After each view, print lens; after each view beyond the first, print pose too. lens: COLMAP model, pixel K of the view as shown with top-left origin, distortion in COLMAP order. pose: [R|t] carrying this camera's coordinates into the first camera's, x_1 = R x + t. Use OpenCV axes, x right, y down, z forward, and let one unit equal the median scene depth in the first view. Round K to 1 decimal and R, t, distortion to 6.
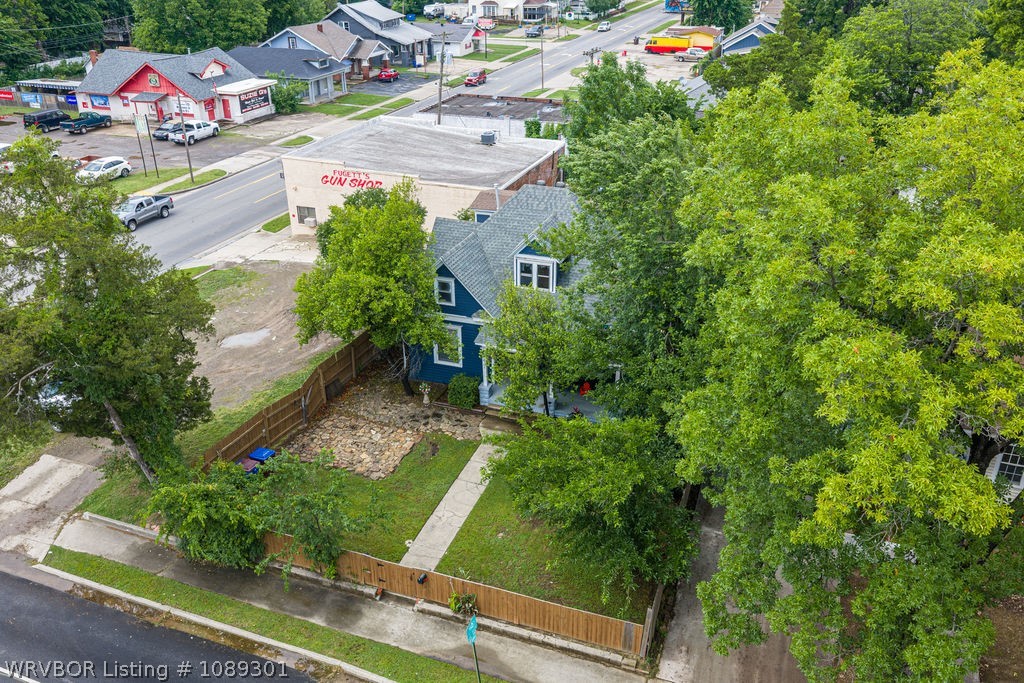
lens RADIAL K [[847.6, 0, 512.7], [0, 847.6, 339.1], [0, 0, 1]] dist [0.016803, -0.026618]
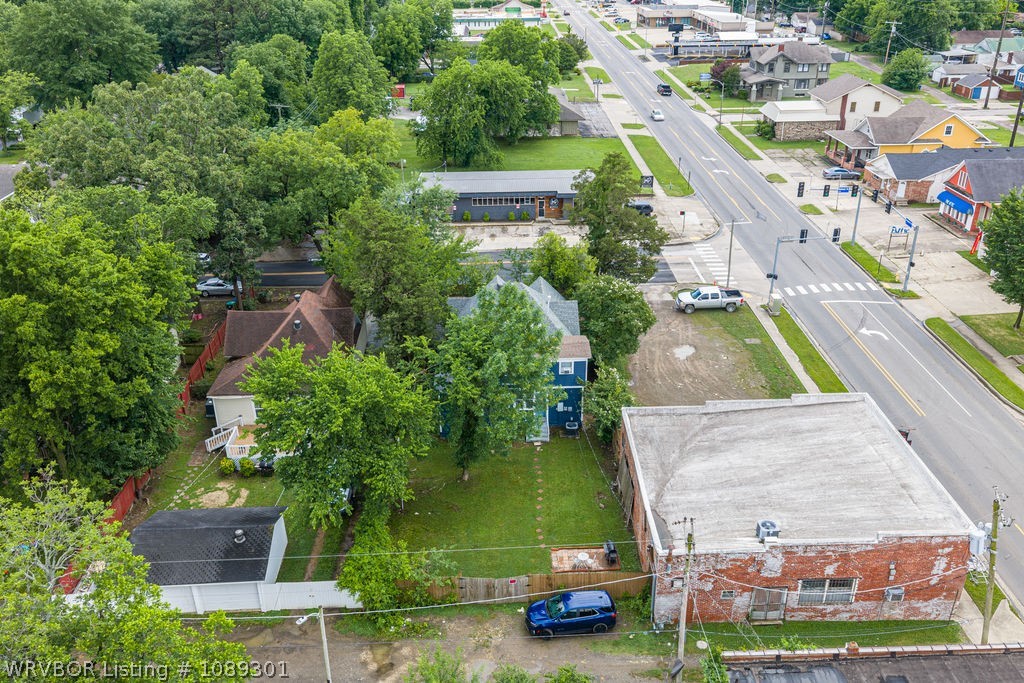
lens RADIAL K [[847.6, 0, 513.5], [0, 847.6, 343.1], [0, 0, 1]] dist [0.016803, -0.026618]
pose [[-0.927334, 0.179344, -0.328463, 0.619927], [-0.150506, 0.624859, 0.766094, -1.439260], [0.342638, 0.759860, -0.552460, 2.112697]]
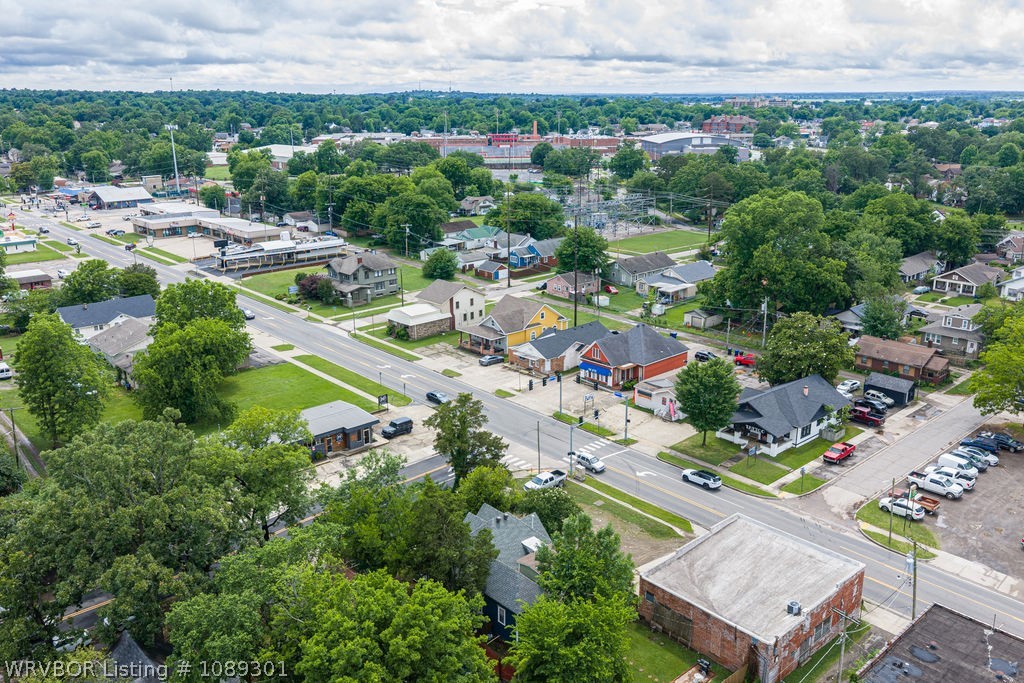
lens RADIAL K [[847.6, 0, 515.6], [0, 847.6, 339.8], [0, 0, 1]] dist [0.016803, -0.026618]
pose [[-0.459000, 0.256698, -0.850544, 1.811388], [-0.384937, 0.805362, 0.450795, -1.591649], [0.800714, 0.534321, -0.270849, 1.454027]]
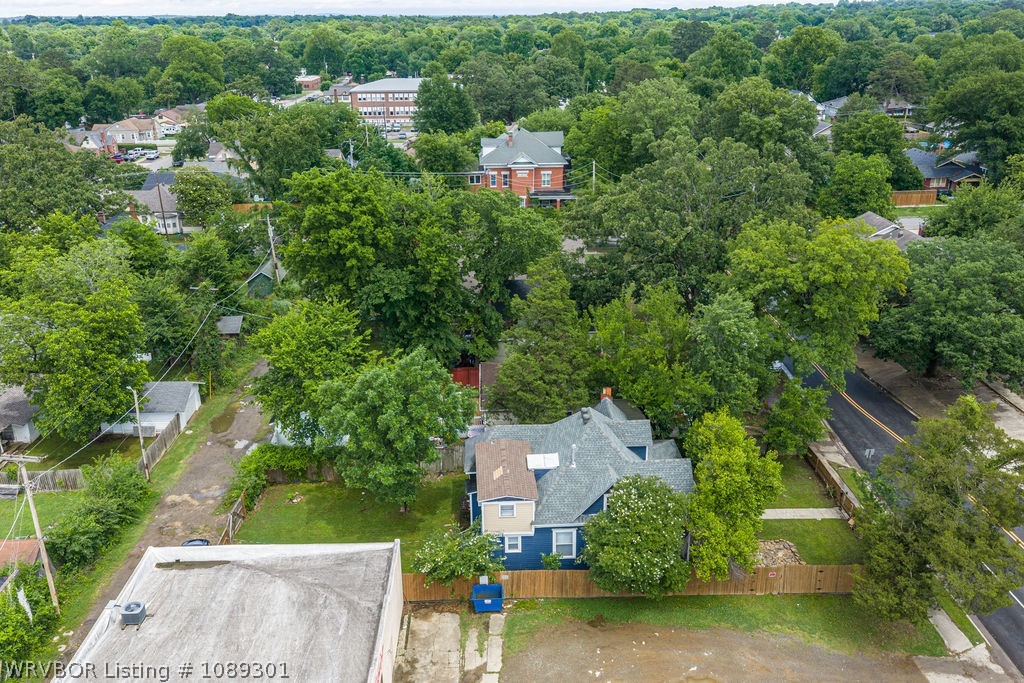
lens RADIAL K [[847.6, 0, 514.1], [0, 847.6, 337.6], [0, 0, 1]] dist [0.016803, -0.026618]
pose [[-0.384163, -0.320760, 0.865755, -1.127417], [0.419068, 0.774970, 0.473078, -1.039986], [-0.822679, 0.544550, -0.163294, 1.338400]]
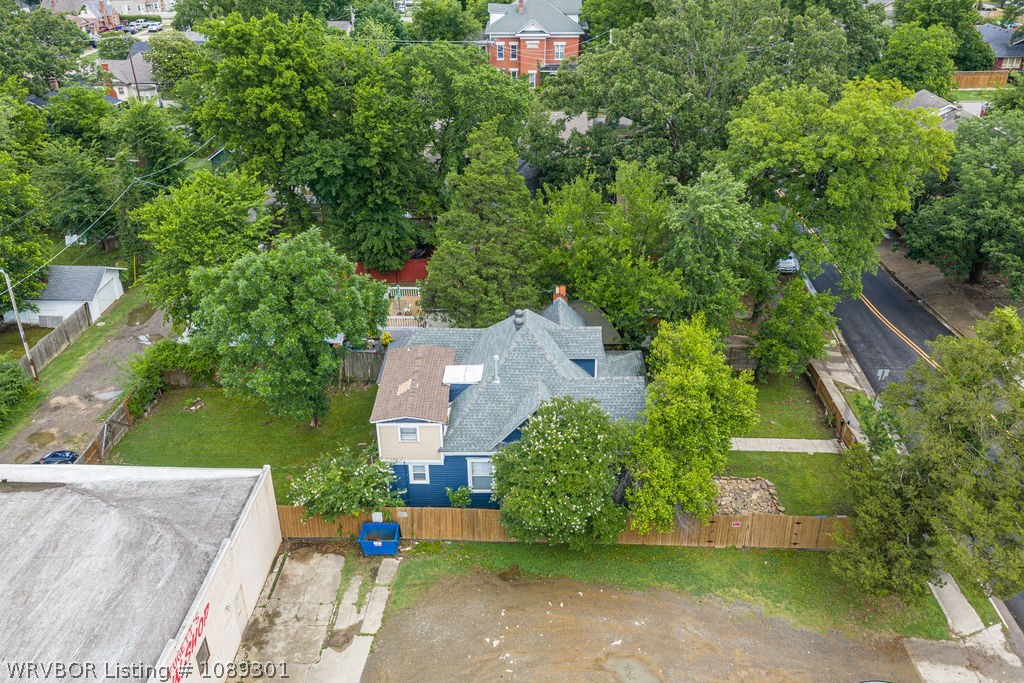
lens RADIAL K [[847.6, 0, 515.0], [0, 847.6, 339.0], [0, 0, 1]] dist [0.016803, -0.026618]
pose [[-0.328511, -0.434498, 0.838625, -0.946259], [0.426609, 0.723911, 0.542178, -0.811579], [-0.842665, 0.535877, -0.052452, 1.152919]]
